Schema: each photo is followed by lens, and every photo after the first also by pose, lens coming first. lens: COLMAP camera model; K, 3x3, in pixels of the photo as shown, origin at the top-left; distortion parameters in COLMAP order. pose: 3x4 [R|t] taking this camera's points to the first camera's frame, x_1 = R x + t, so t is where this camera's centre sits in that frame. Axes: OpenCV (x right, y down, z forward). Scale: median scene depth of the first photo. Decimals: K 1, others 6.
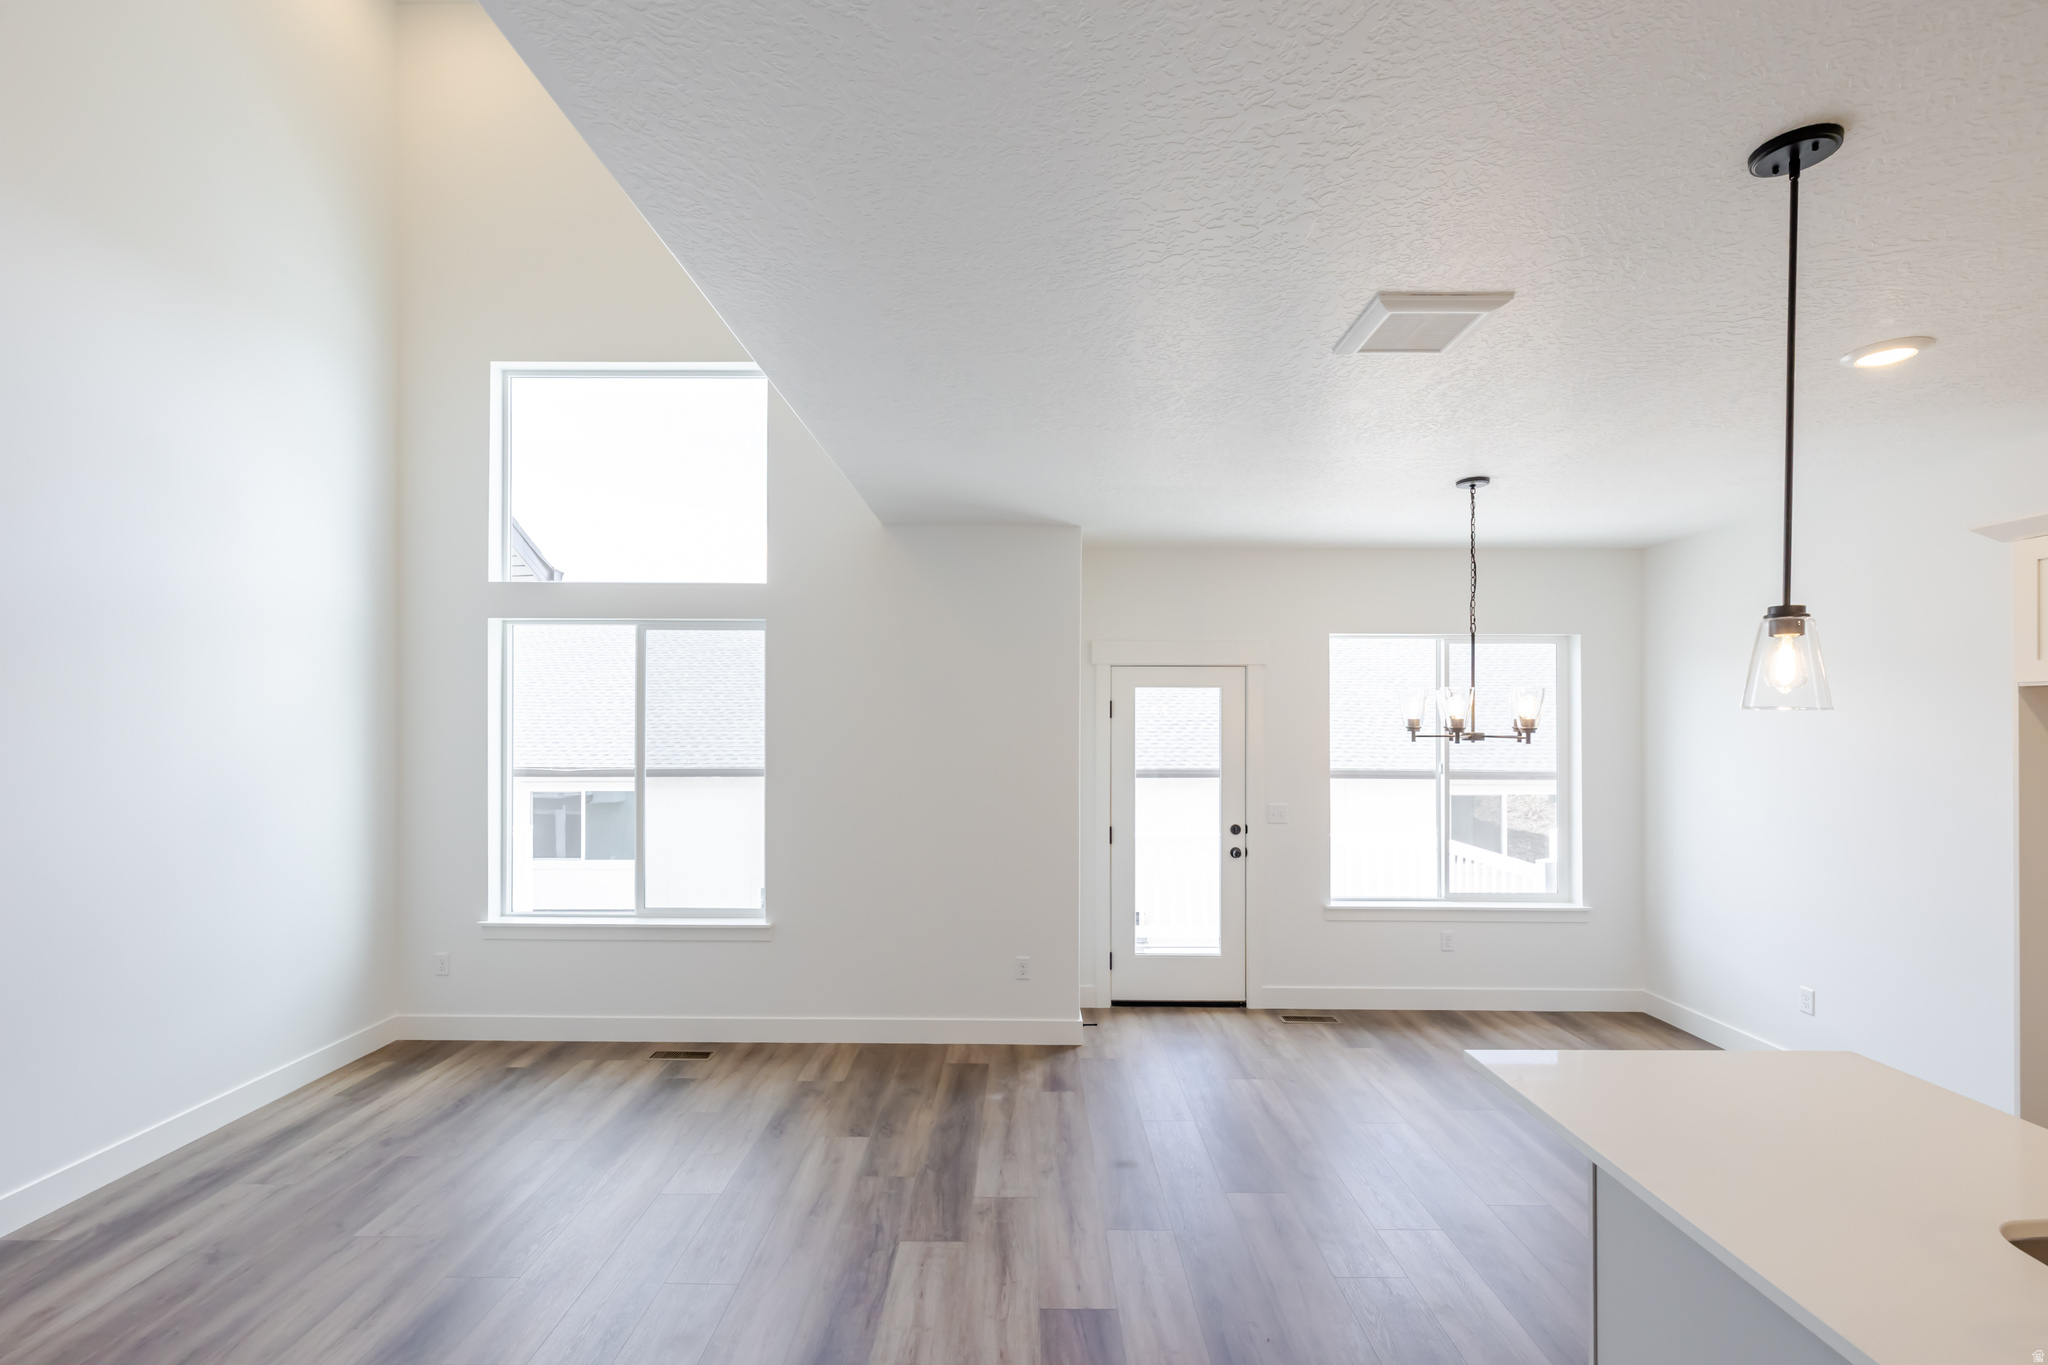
lens RADIAL K [[887.3, 0, 996.8], [0, 887.3, 714.1], [0, 0, 1]] dist [0.003163, -0.000187]
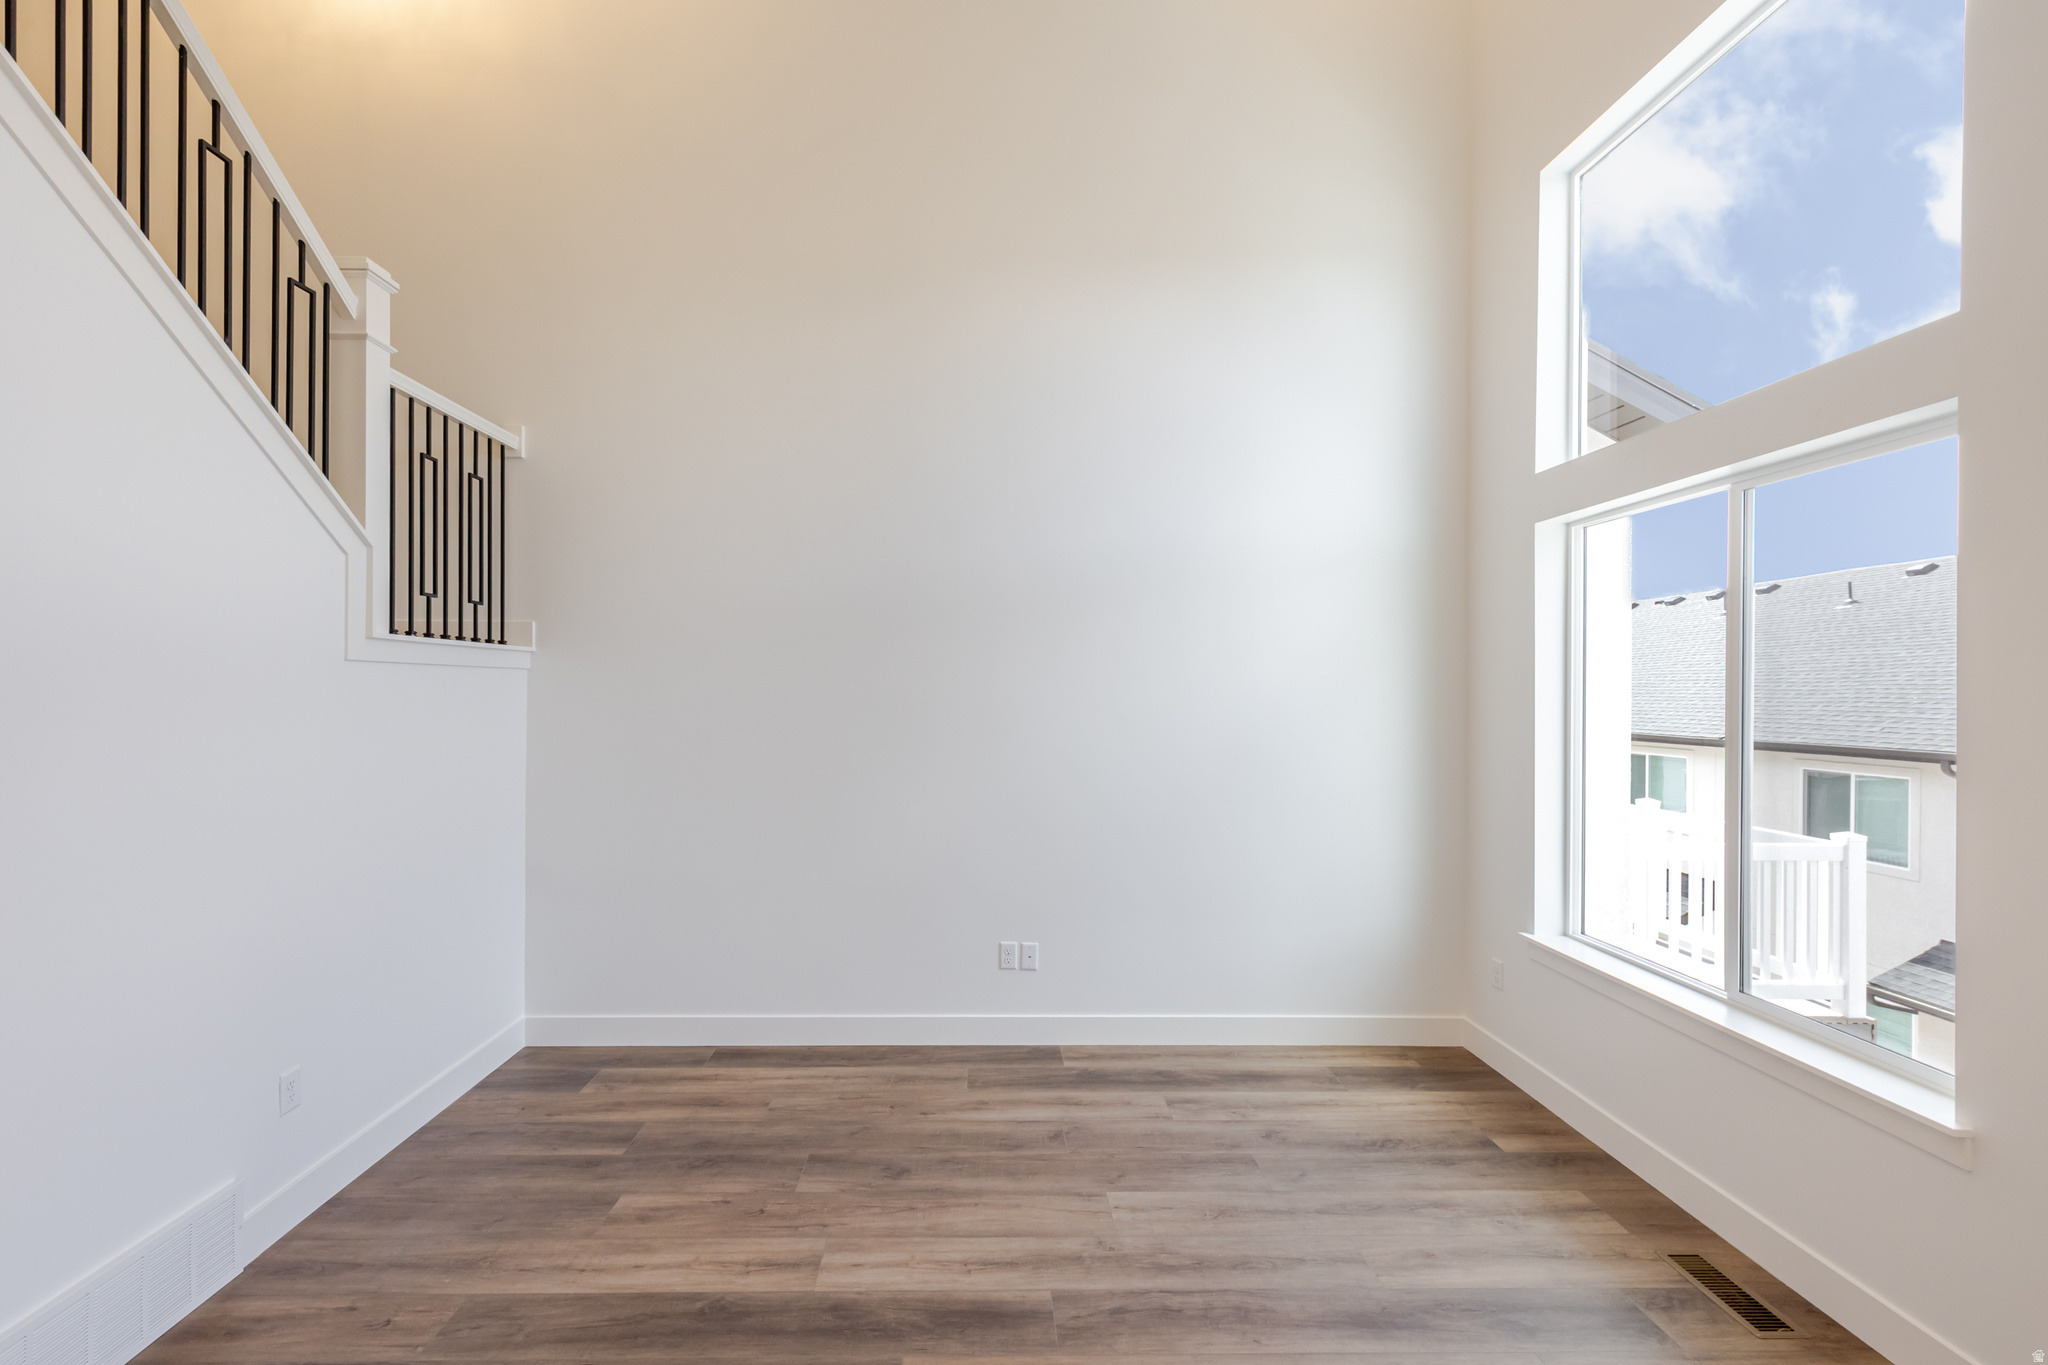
lens RADIAL K [[887.3, 0, 1023.5], [0, 887.3, 687.6], [0, 0, 1]] dist [0.003163, -0.000187]
pose [[0.061666, -0.002740, -0.998093, 0.164001], [-0.004749, 0.999984, -0.003038, 0.039804], [0.998086, 0.004927, 0.061652, 0.645195]]
